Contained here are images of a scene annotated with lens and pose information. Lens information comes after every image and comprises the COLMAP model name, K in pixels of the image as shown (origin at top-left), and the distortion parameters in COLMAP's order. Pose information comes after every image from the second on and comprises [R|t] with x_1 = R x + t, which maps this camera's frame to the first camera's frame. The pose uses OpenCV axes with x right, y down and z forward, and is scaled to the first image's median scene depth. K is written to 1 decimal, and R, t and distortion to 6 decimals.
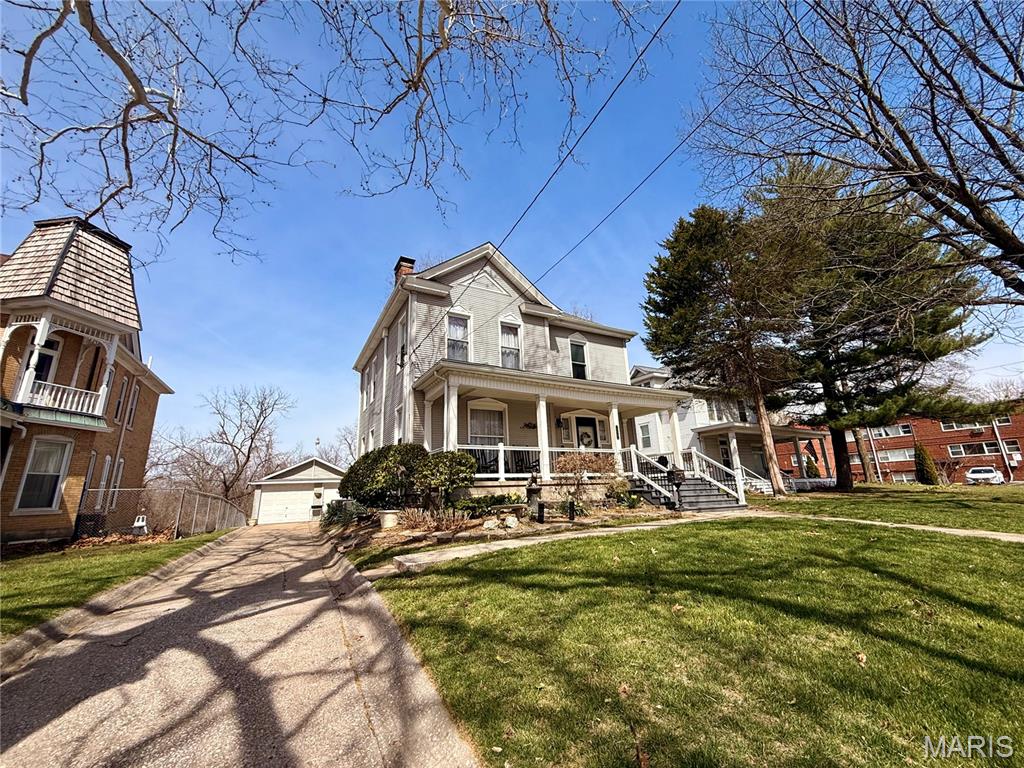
lens RADIAL K [[410.5, 0, 509.7], [0, 410.5, 379.6], [0, 0, 1]] dist [0.001128, 0.000157]
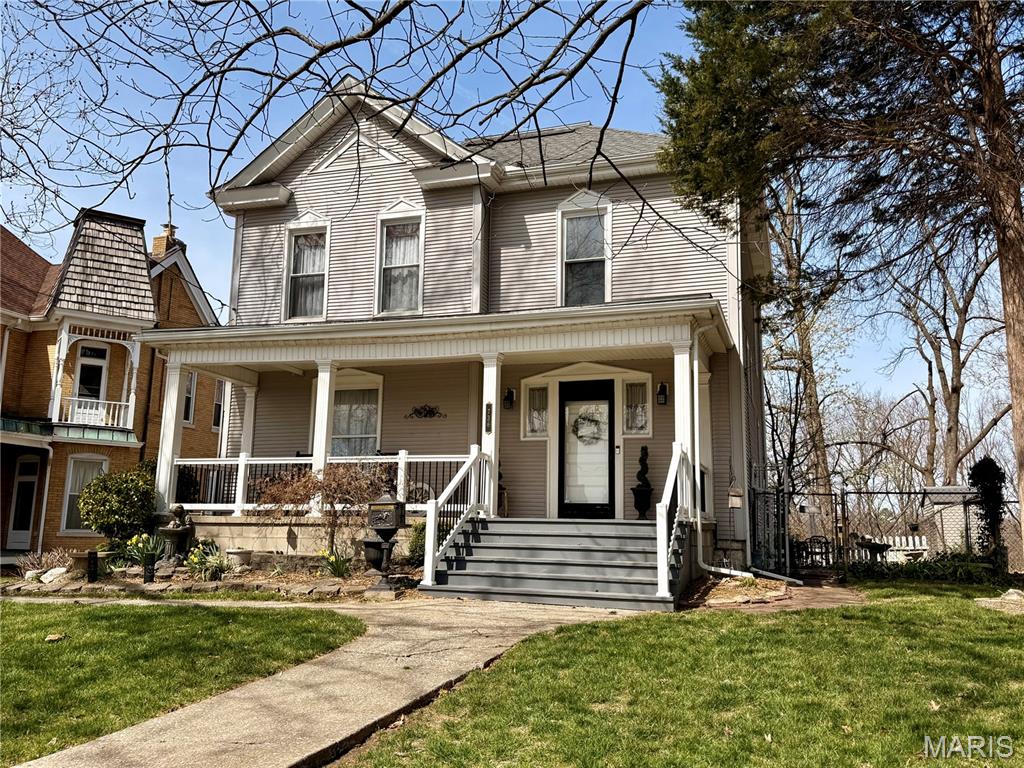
lens RADIAL K [[845.6, 0, 512.0], [0, 845.6, 384.0], [0, 0, 1]] dist [0.116153, -0.231862]
pose [[0.686216, -0.081950, -0.722767, 0.924529], [0.154096, 0.987459, 0.034342, 0.059013], [0.710888, -0.134942, 0.690238, 0.351048]]
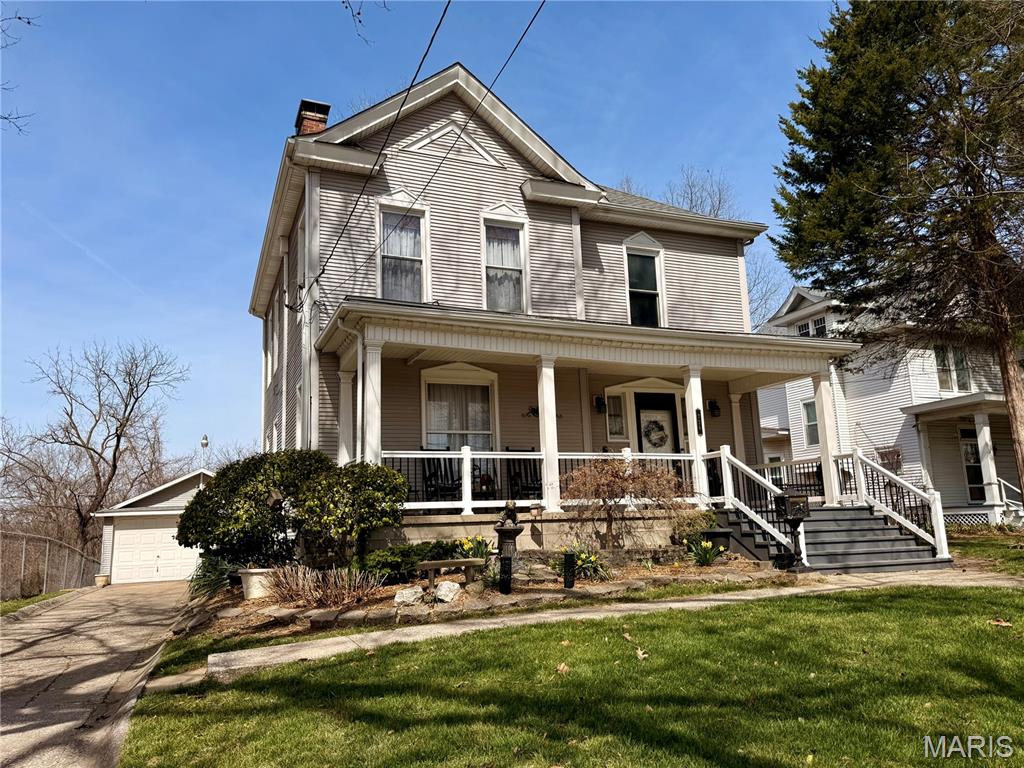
lens RADIAL K [[751.4, 0, 512.0], [0, 751.4, 384.0], [0, 0, 1]] dist [0.143067, -0.239486]
pose [[0.994470, -0.020094, -0.103078, 0.117540], [0.028892, 0.995997, 0.084585, -0.009963], [0.100966, -0.087095, 0.991070, 0.008721]]
